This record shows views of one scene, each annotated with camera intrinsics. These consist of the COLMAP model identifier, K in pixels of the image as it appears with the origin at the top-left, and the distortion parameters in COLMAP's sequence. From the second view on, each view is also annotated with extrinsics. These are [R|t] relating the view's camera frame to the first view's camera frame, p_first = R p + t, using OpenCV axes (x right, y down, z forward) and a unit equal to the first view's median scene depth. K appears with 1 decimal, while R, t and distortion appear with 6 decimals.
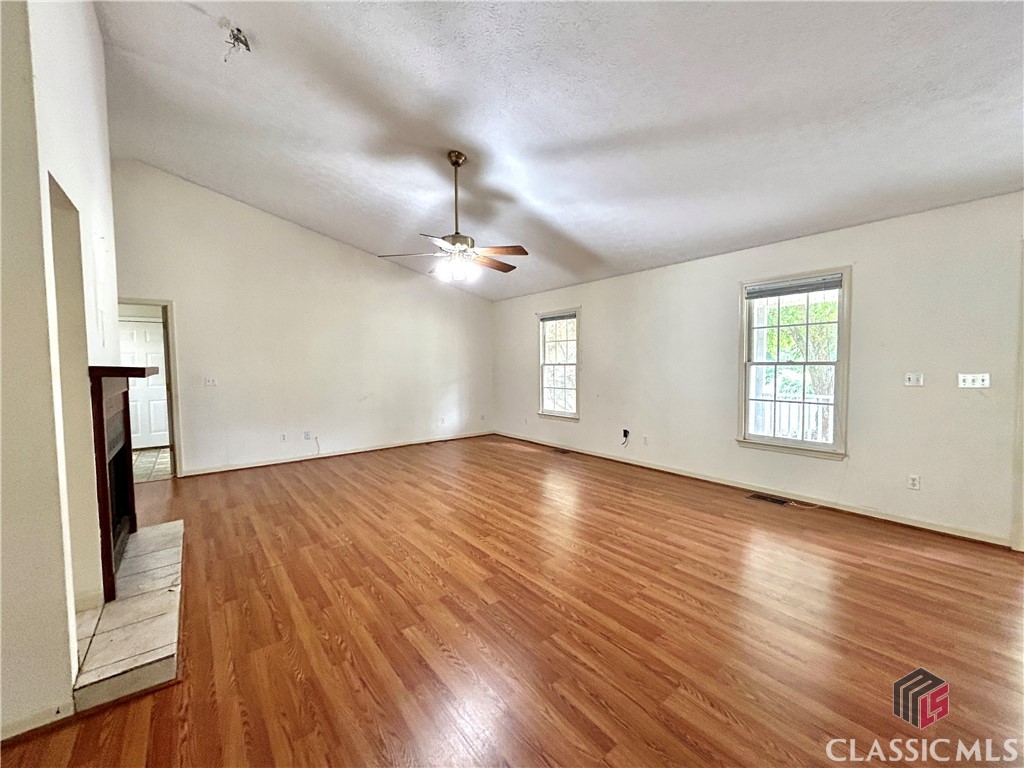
lens RADIAL K [[415.8, 0, 508.2], [0, 415.8, 379.0], [0, 0, 1]] dist [-0.002481, -0.001670]
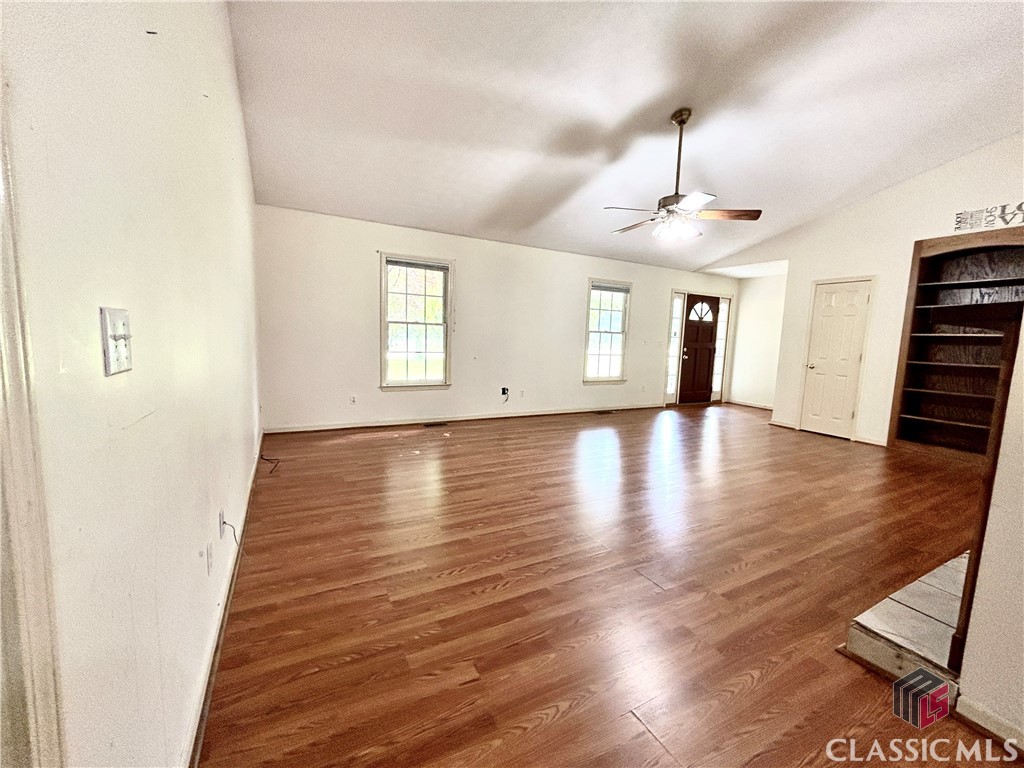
lens RADIAL K [[415.8, 0, 517.0], [0, 415.8, 384.8], [0, 0, 1]] dist [-0.002481, -0.001670]
pose [[0.159960, -0.110244, 0.980948, -0.968670], [-0.010837, 0.993488, 0.113421, -0.012072], [-0.987064, -0.028773, 0.157724, 0.960935]]
